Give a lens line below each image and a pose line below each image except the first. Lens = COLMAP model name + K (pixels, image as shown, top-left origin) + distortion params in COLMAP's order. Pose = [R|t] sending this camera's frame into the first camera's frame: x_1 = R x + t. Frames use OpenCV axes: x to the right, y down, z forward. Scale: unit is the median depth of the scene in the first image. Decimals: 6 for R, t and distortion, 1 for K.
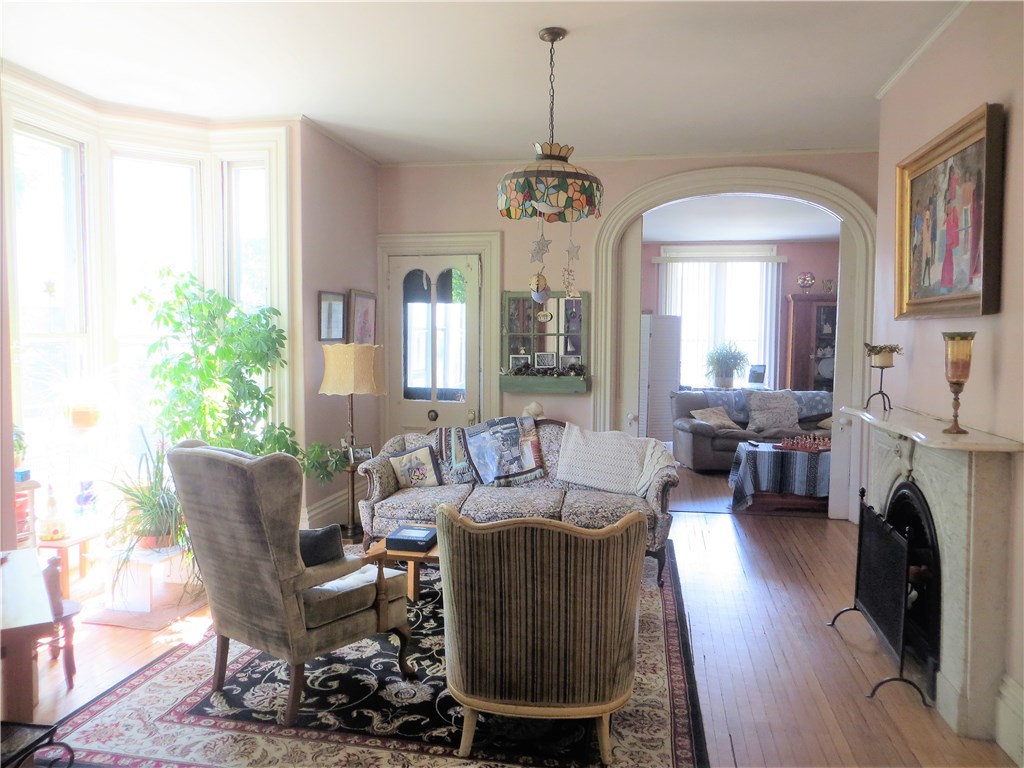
lens RADIAL K [[766.3, 0, 514.6], [0, 766.3, 388.1], [0, 0, 1]] dist [-0.016224, 0.005869]
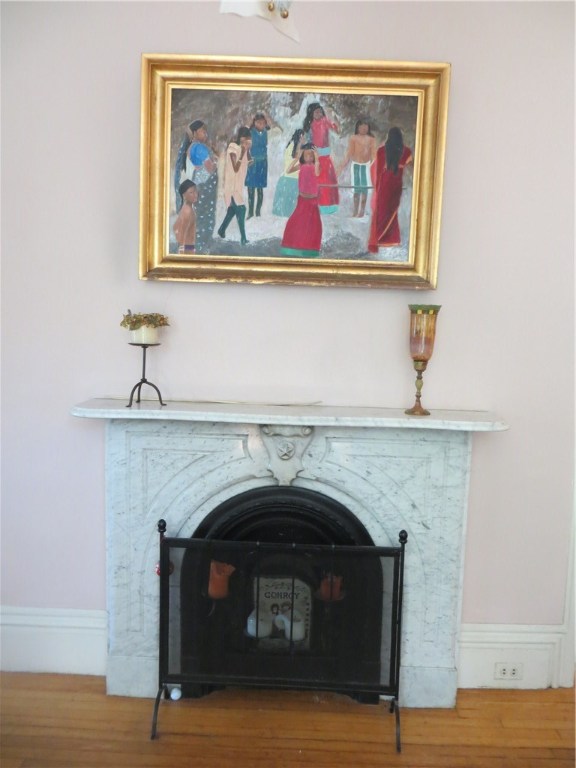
lens RADIAL K [[574.7, 0, 287.8], [0, 574.7, 384.4], [0, 0, 1]] dist [-0.016224, 0.005869]
pose [[-0.162030, -0.096855, 0.982021, -0.074225], [0.034076, 0.994029, 0.103662, -0.049118], [-0.986197, 0.050260, -0.157763, 1.130302]]
